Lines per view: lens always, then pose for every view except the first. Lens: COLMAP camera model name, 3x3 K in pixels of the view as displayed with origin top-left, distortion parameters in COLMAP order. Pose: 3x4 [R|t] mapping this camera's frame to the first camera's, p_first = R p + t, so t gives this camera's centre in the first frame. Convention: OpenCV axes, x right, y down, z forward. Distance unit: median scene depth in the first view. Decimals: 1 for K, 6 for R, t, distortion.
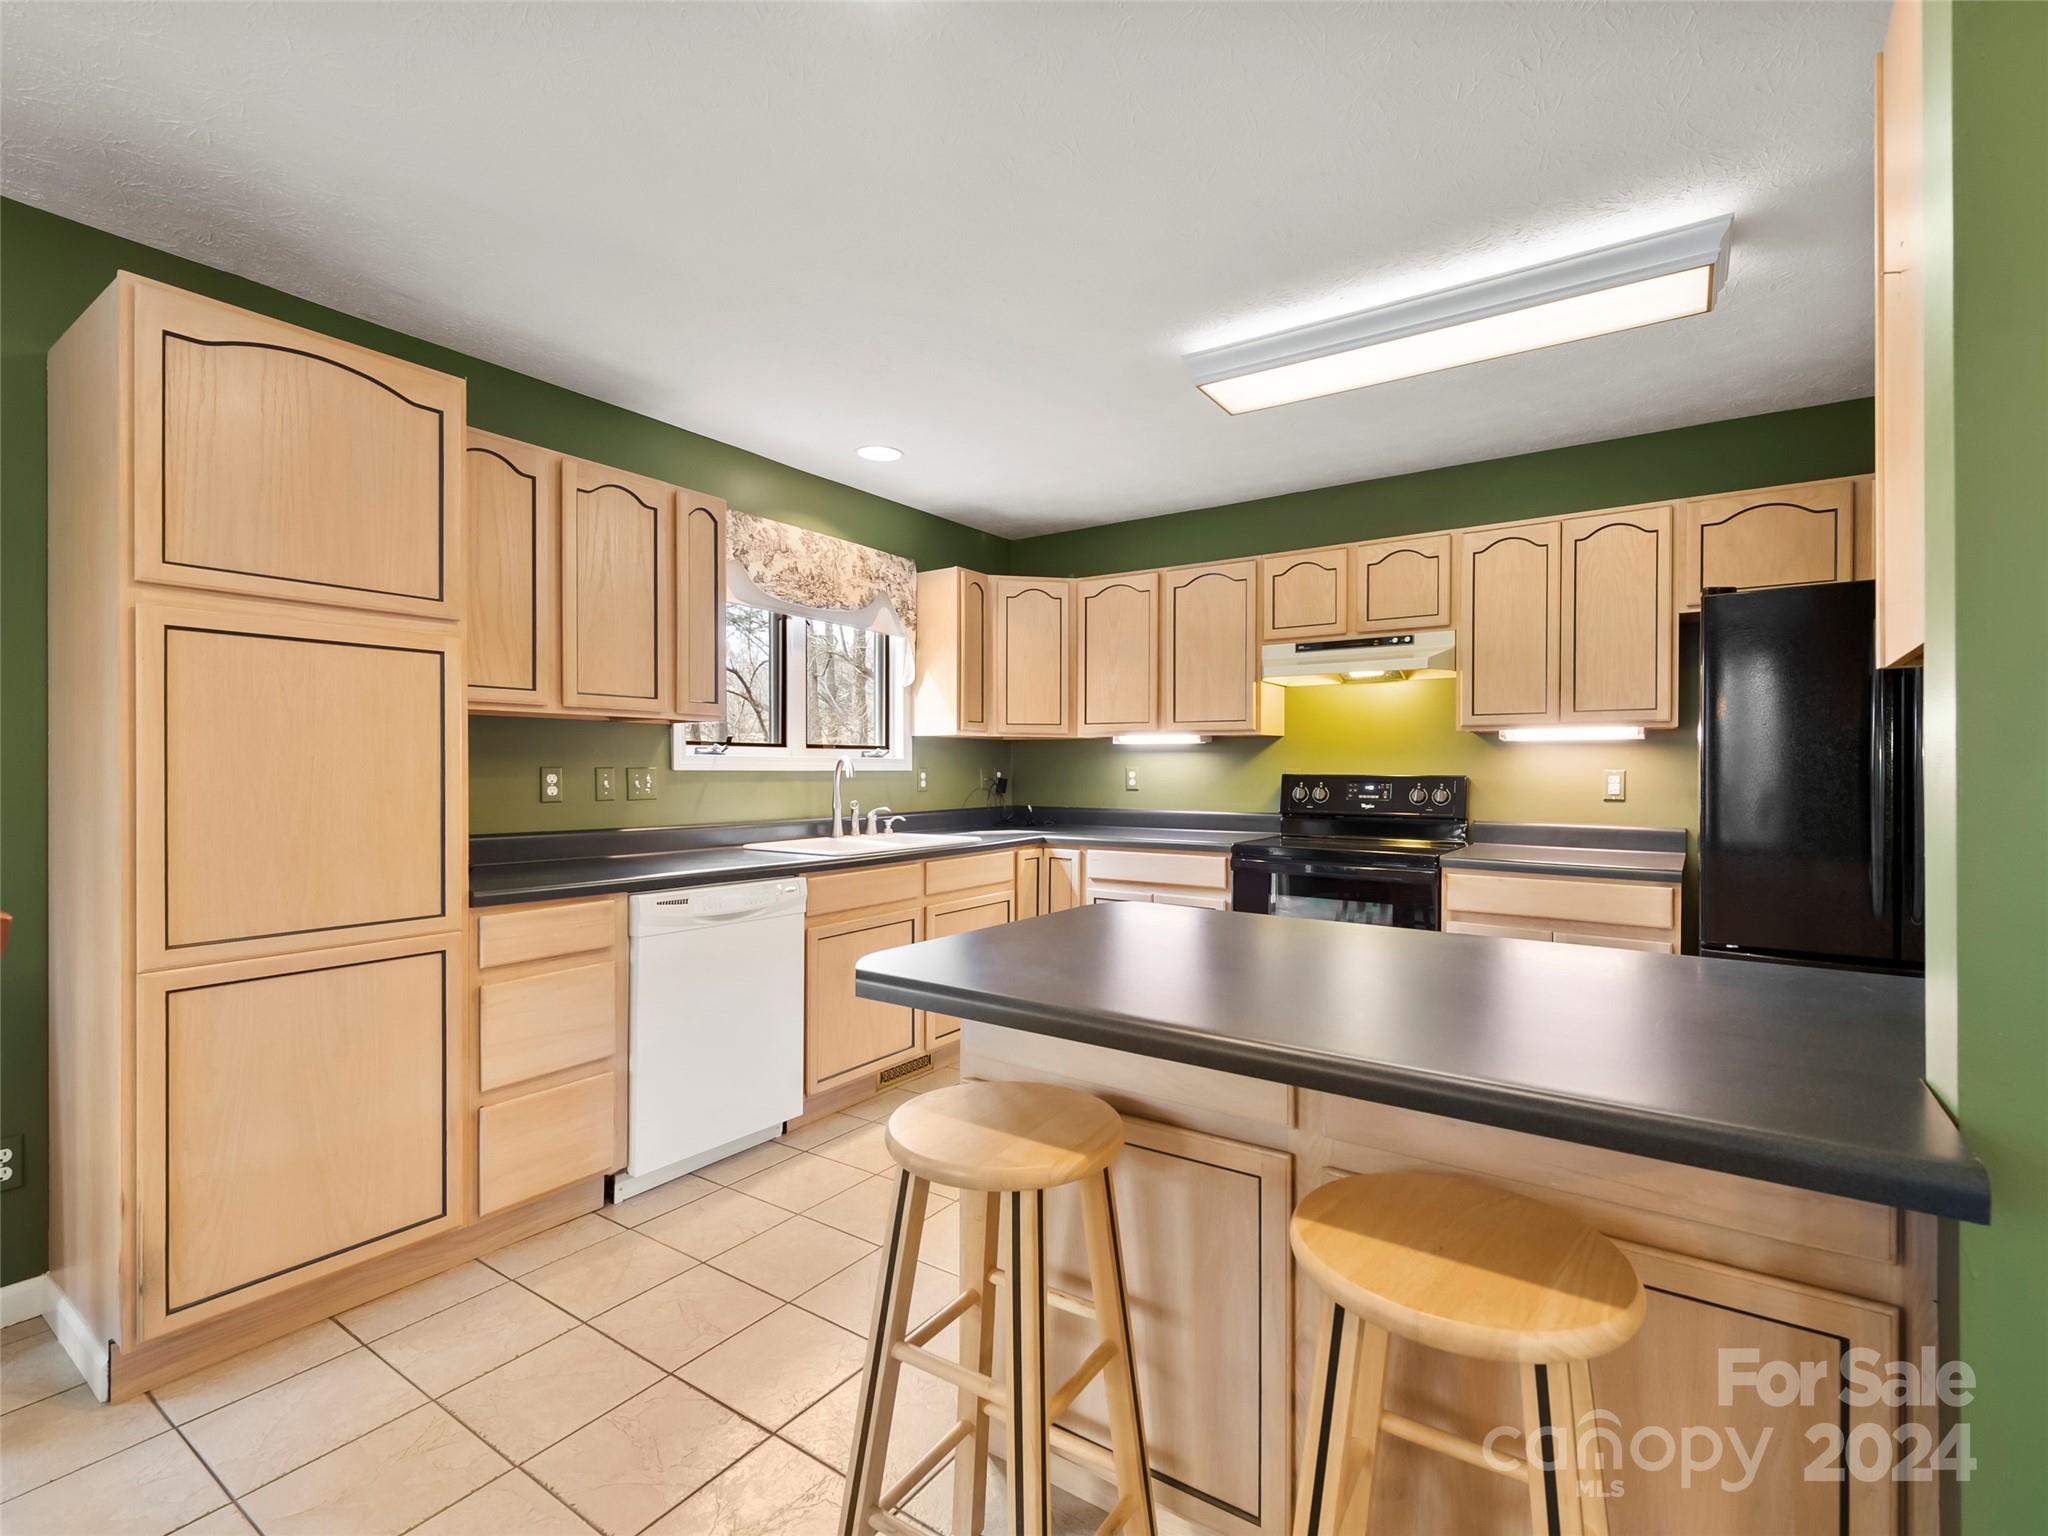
lens RADIAL K [[941.3, 0, 1027.9], [0, 941.3, 771.1], [0, 0, 1]] dist [0.009709, -0.000432]
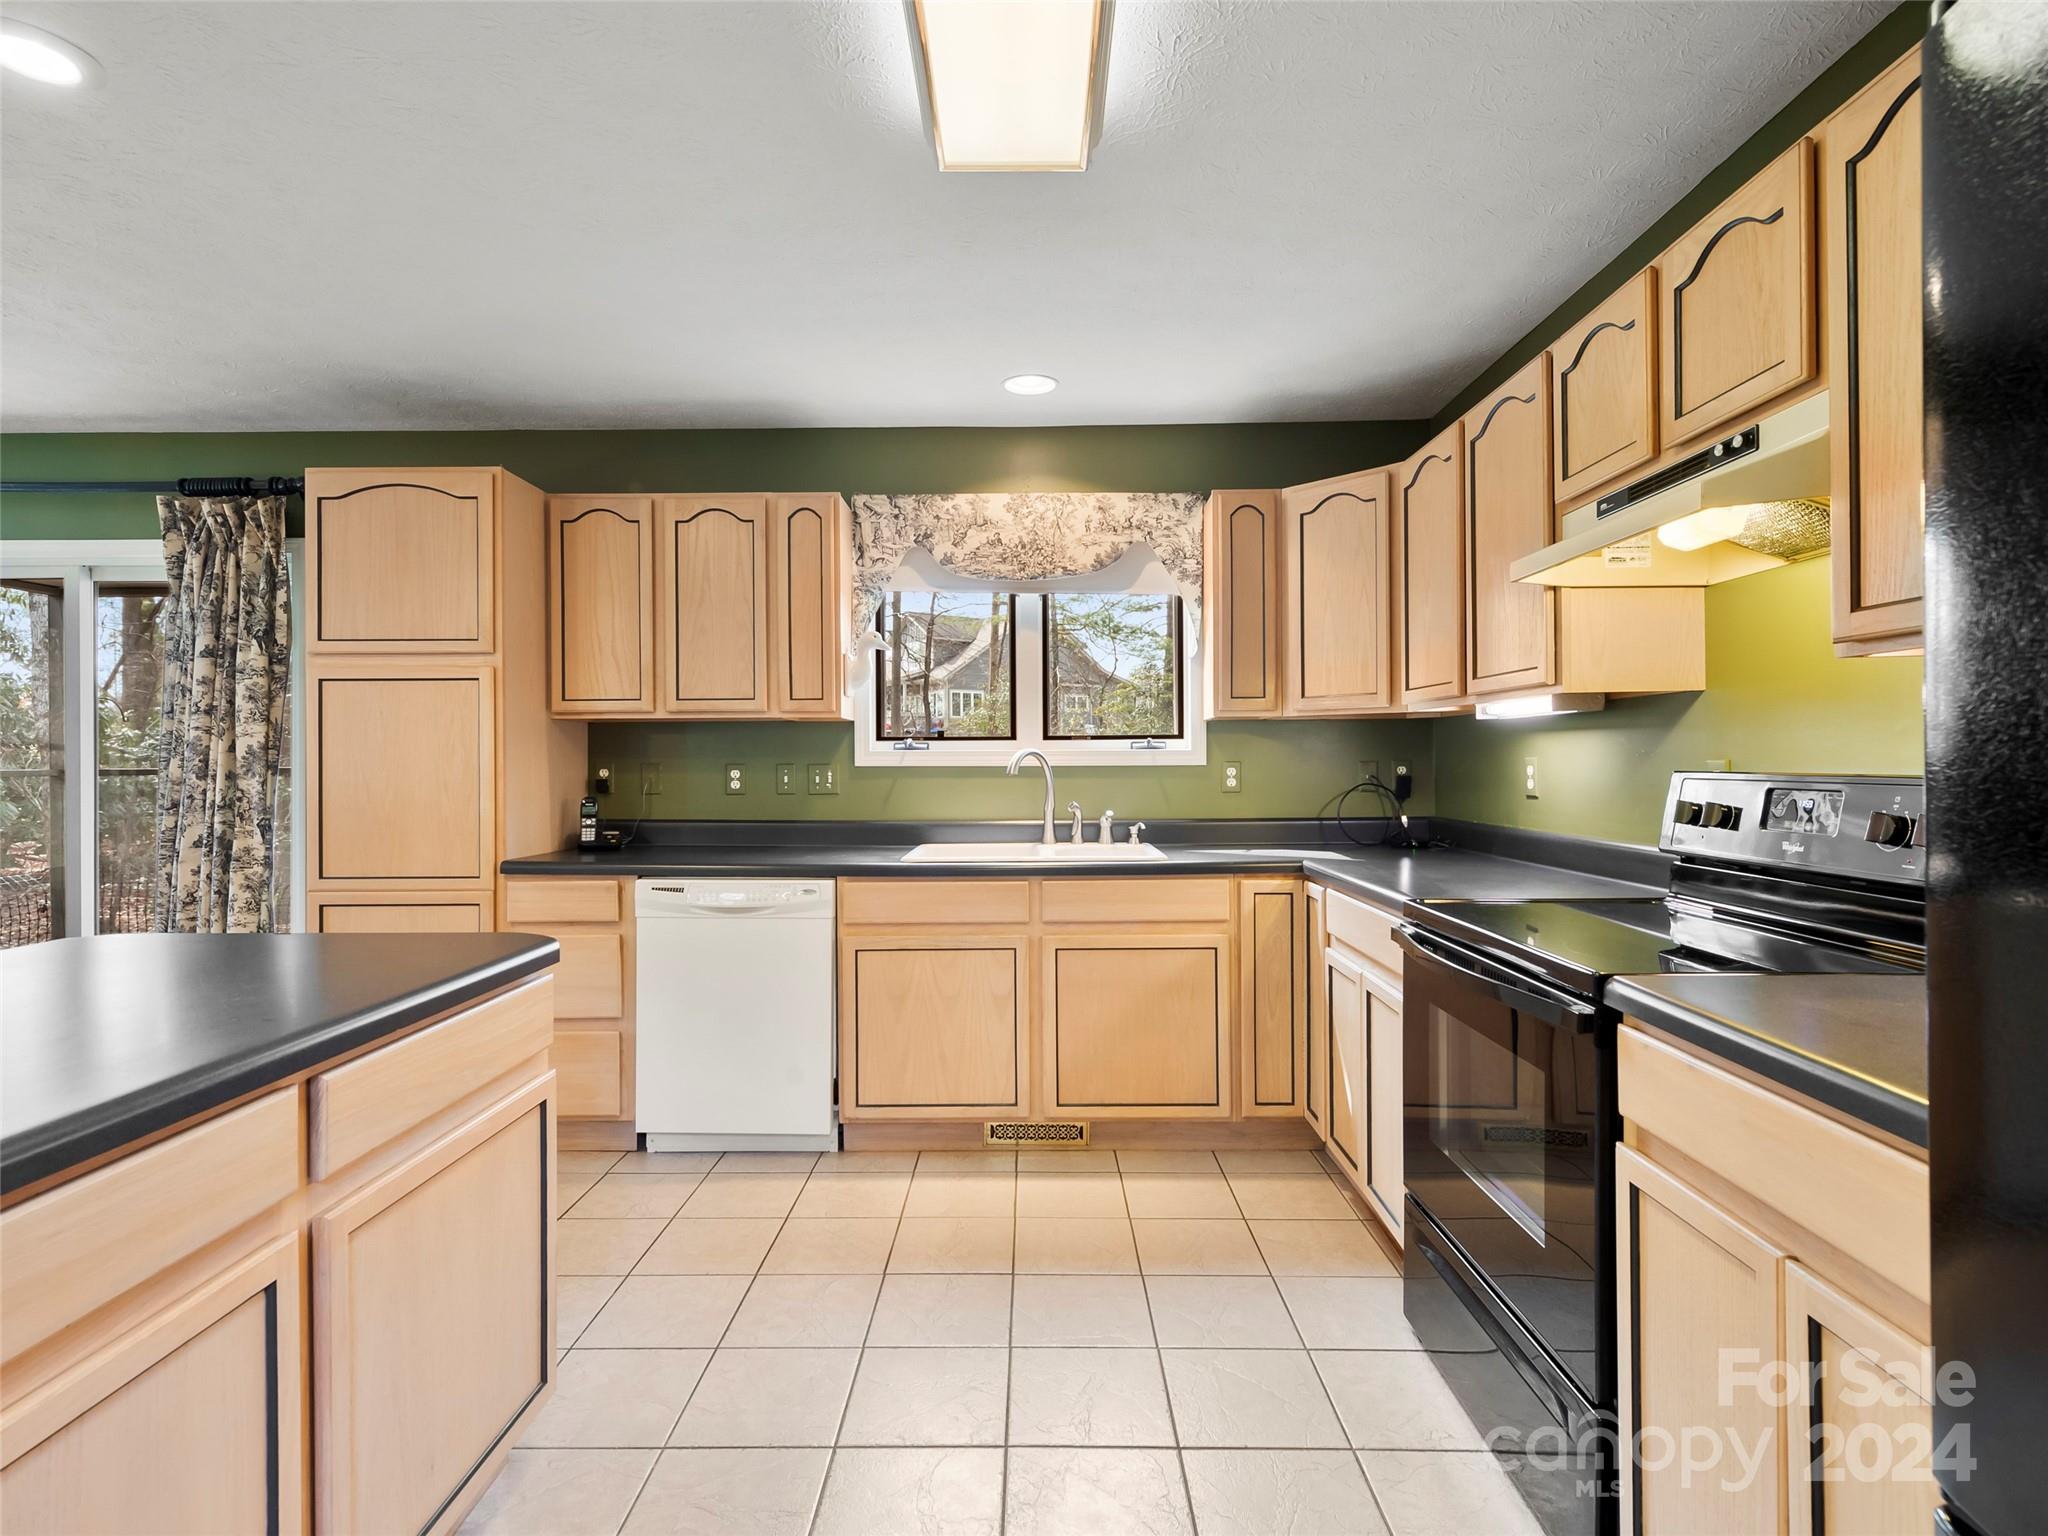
lens RADIAL K [[1029.7, 0, 1027.5], [0, 1029.7, 762.2], [0, 0, 1]] dist [0.024150, -0.000404]
pose [[0.556271, -0.003614, -0.830993, 0.568460], [0.003219, 0.999992, -0.002195, -0.001640], [0.830995, -0.001454, 0.556278, 0.465418]]
